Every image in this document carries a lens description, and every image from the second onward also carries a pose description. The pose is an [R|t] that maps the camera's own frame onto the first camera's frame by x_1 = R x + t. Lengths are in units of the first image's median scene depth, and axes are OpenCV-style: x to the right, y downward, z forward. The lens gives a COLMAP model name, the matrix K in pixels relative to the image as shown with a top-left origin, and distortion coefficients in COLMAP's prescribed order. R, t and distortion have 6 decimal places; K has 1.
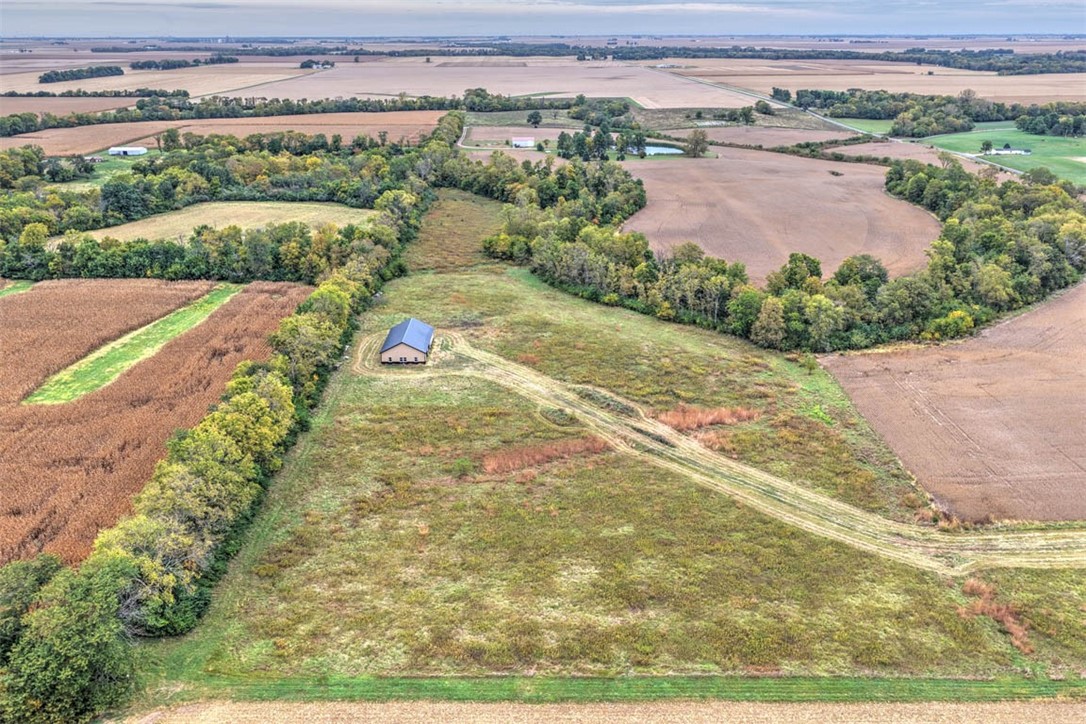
lens RADIAL K [[903.5, 0, 545.0], [0, 903.5, 362.8], [0, 0, 1]] dist [-0.014607, 0.041825]
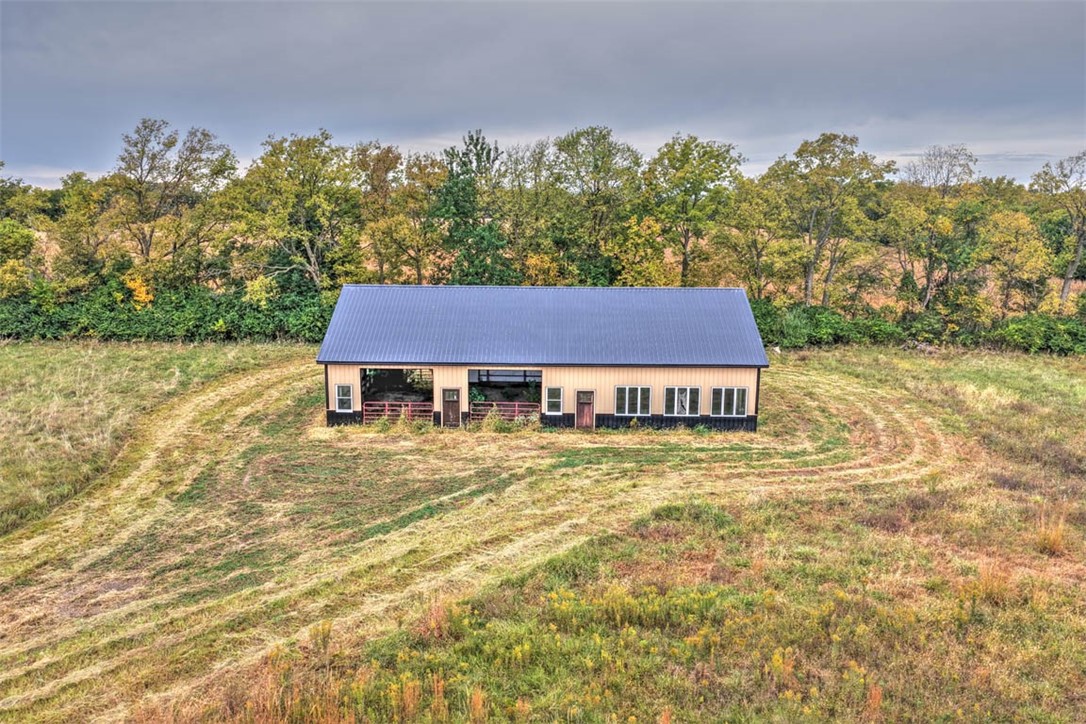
lens RADIAL K [[903.5, 0, 545.0], [0, 903.5, 362.8], [0, 0, 1]] dist [-0.014607, 0.041825]
pose [[-0.024407, 0.176590, -0.983982, 0.036687], [-0.351790, 0.919803, 0.173798, -0.045965], [0.935761, 0.350397, 0.039673, 0.815719]]
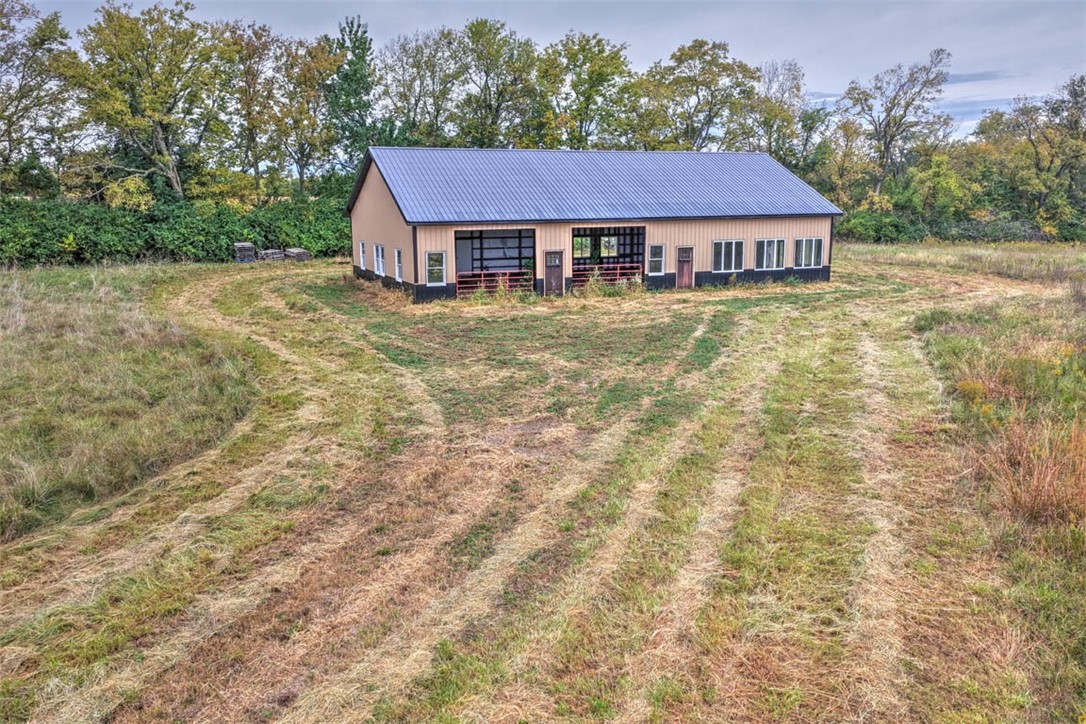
lens RADIAL K [[903.5, 0, 545.0], [0, 903.5, 362.8], [0, 0, 1]] dist [-0.014607, 0.041825]
pose [[0.392366, 0.169708, -0.904018, 0.011499], [-0.311662, 0.949223, 0.042926, -0.001999], [0.865399, 0.264906, 0.425335, 0.758377]]
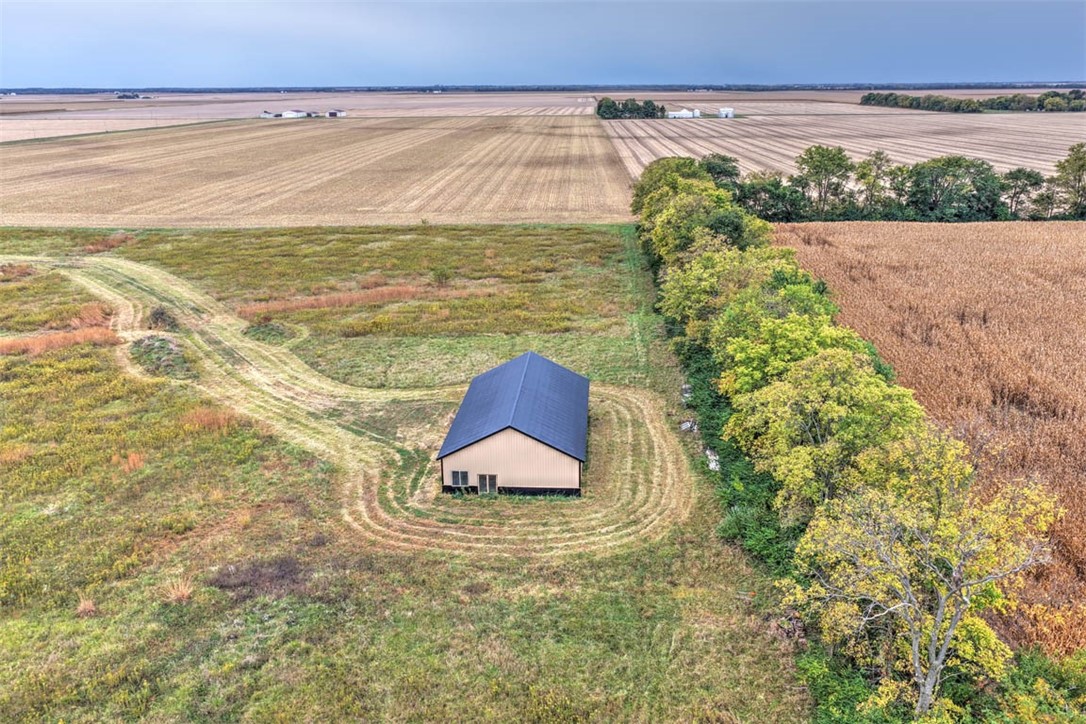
lens RADIAL K [[896.7, 0, 544.5], [0, 896.7, 363.5], [0, 0, 1]] dist [-0.009723, 0.021704]
pose [[-0.996684, -0.016186, 0.079743, -0.155175], [0.035540, 0.795002, 0.605565, -0.205960], [-0.073197, 0.606391, -0.791790, 1.035492]]
